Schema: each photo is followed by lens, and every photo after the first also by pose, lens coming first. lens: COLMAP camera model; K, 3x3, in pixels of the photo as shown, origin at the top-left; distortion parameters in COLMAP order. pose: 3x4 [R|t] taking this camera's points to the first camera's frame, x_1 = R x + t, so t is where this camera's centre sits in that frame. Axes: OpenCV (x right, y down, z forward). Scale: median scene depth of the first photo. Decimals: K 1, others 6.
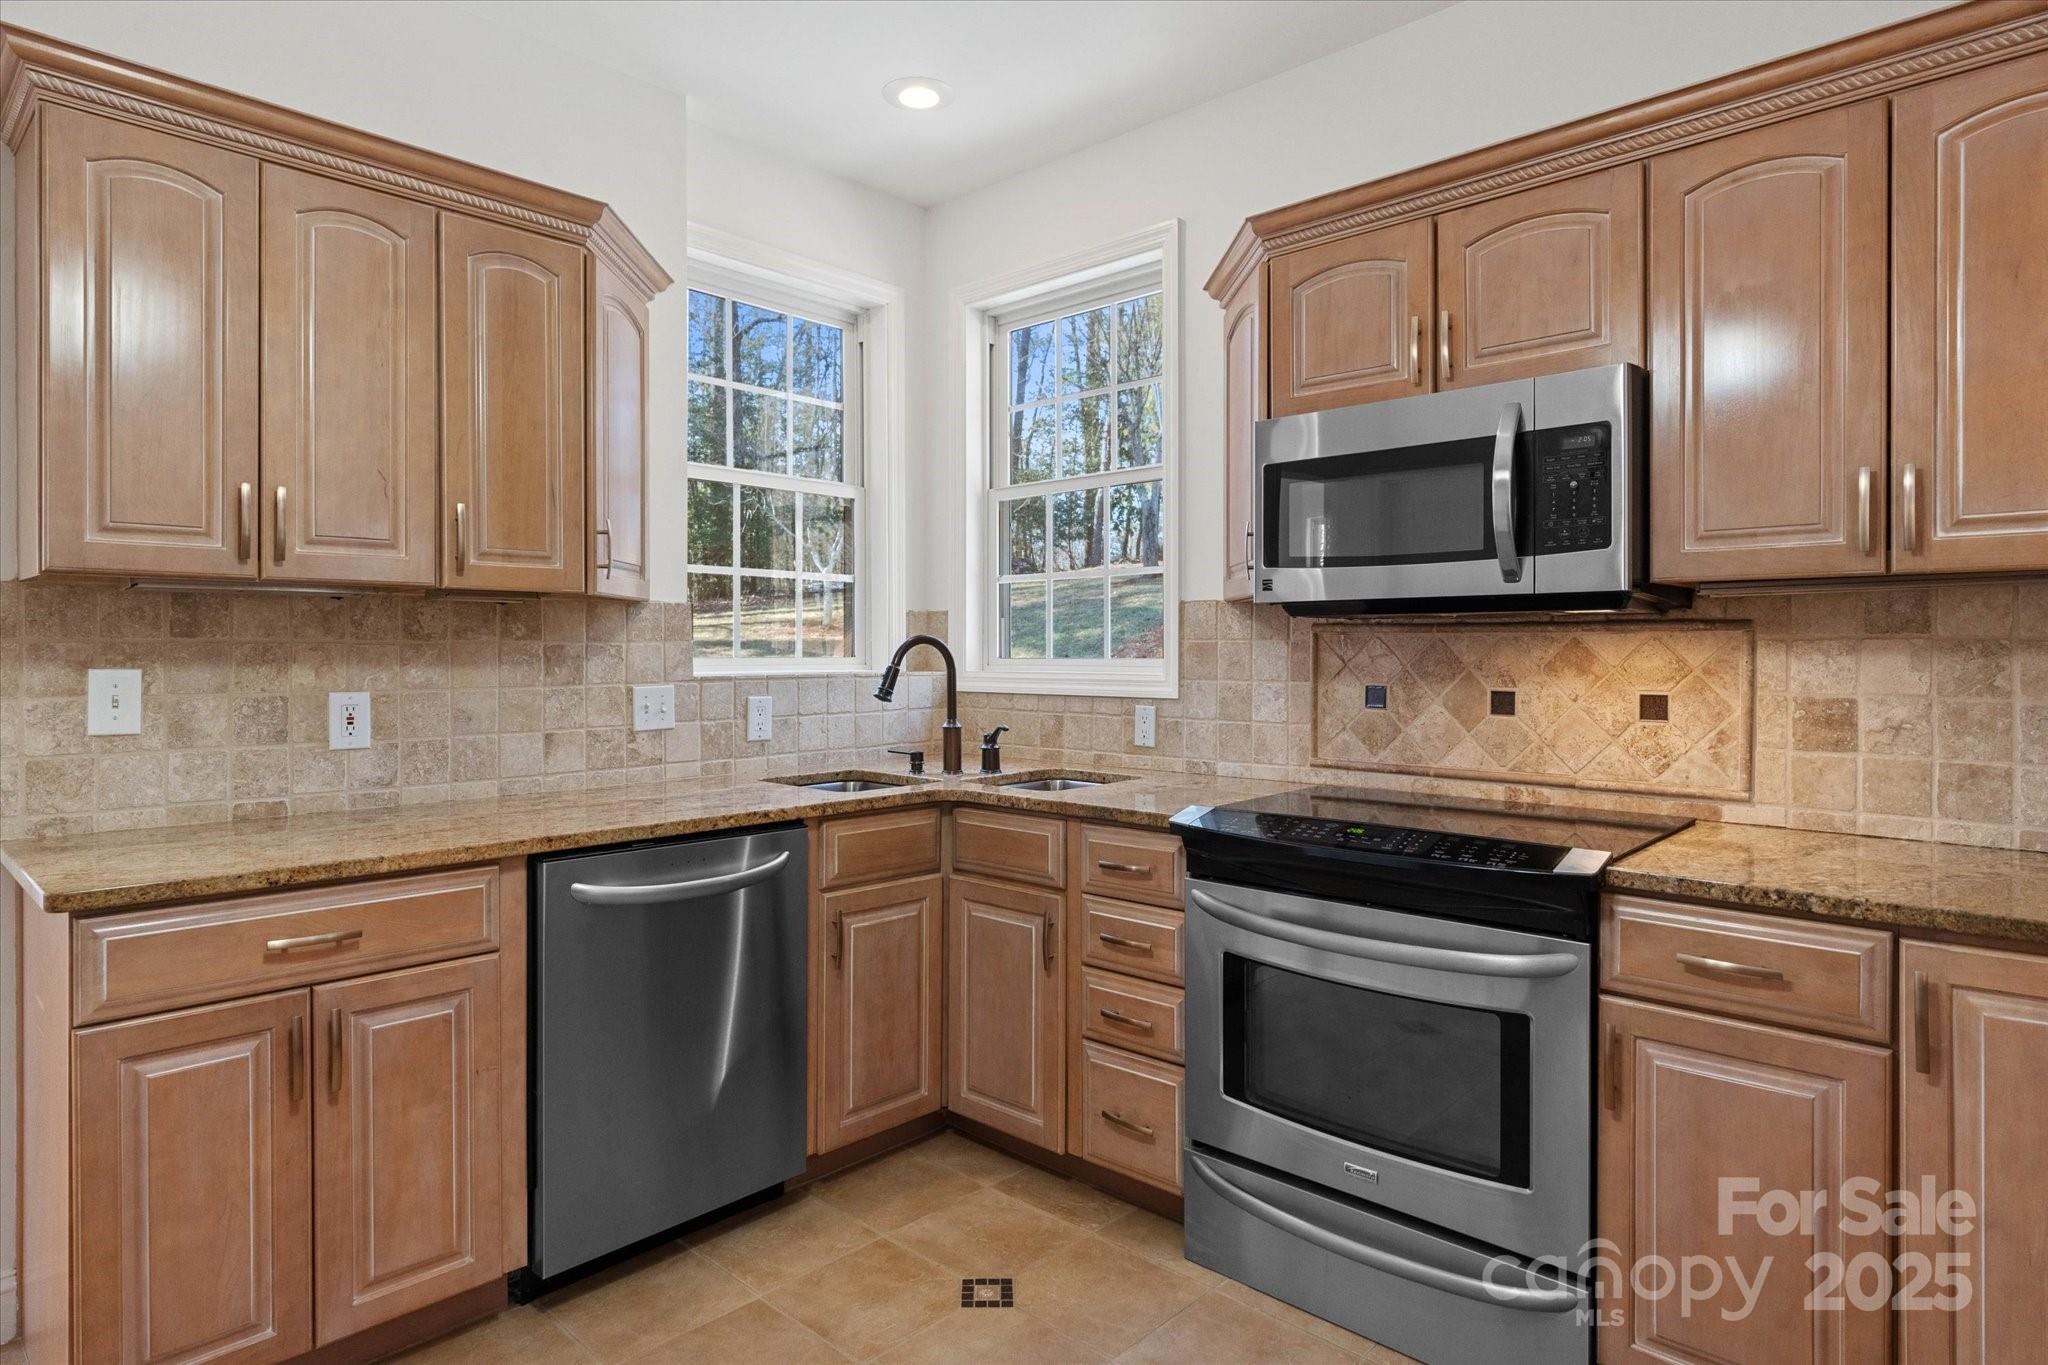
lens RADIAL K [[1132.1, 0, 1004.3], [0, 1132.1, 656.4], [0, 0, 1]] dist [-0.001764, 0.002079]
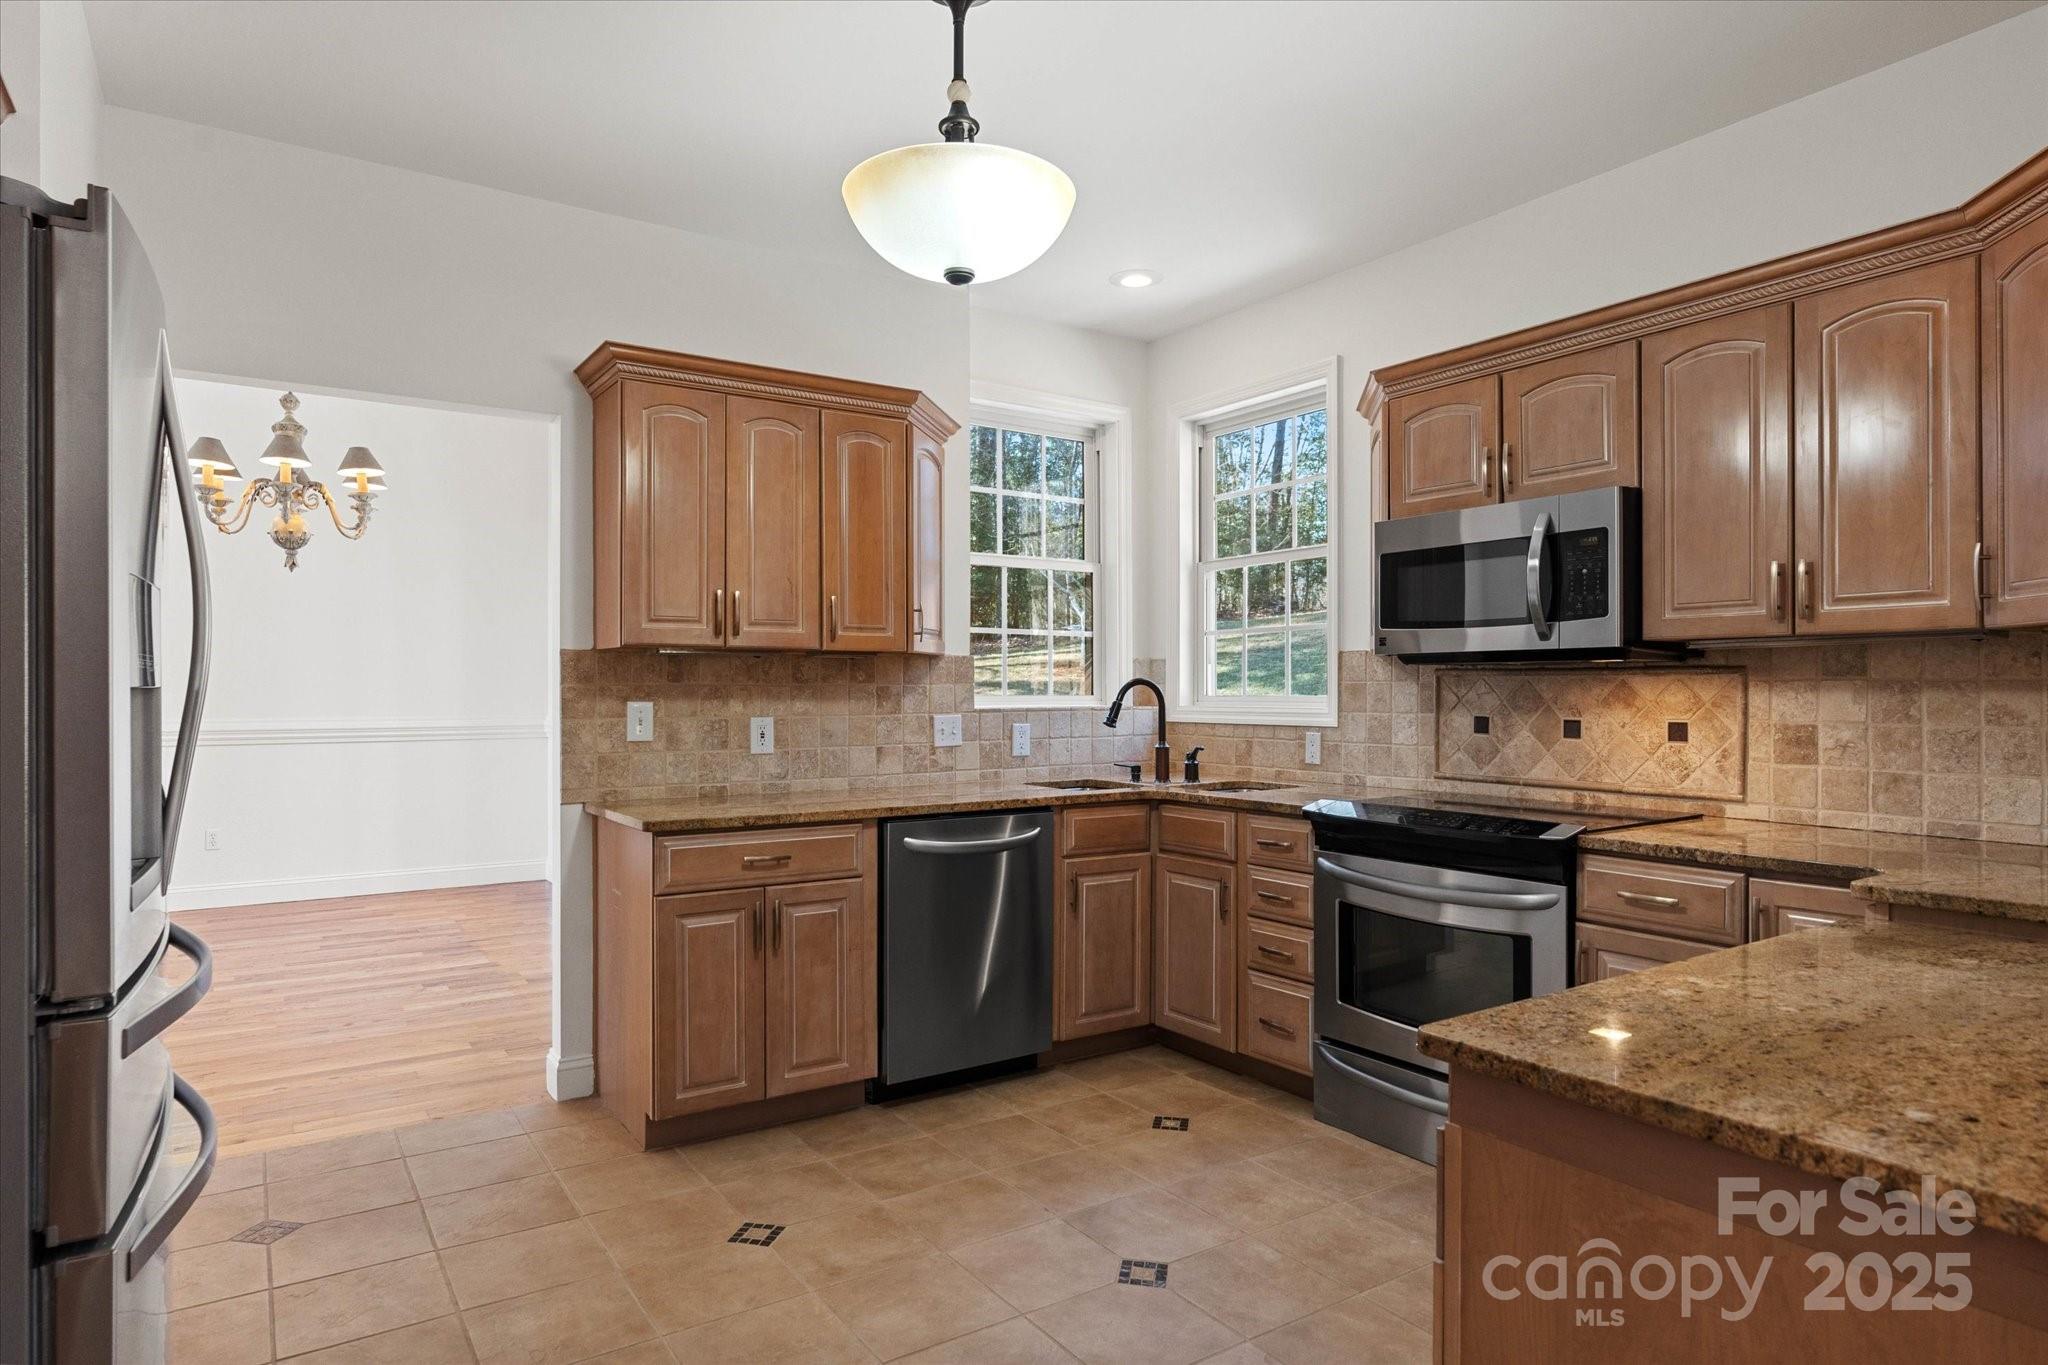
lens RADIAL K [[1149.2, 0, 1014.4], [0, 1149.2, 695.4], [0, 0, 1]] dist [0.001084, 0.000508]
pose [[0.975984, -0.000177, -0.217842, 0.101029], [0.000032, 1.000000, -0.000671, 0.002867], [0.217842, 0.000648, 0.975984, -0.458828]]
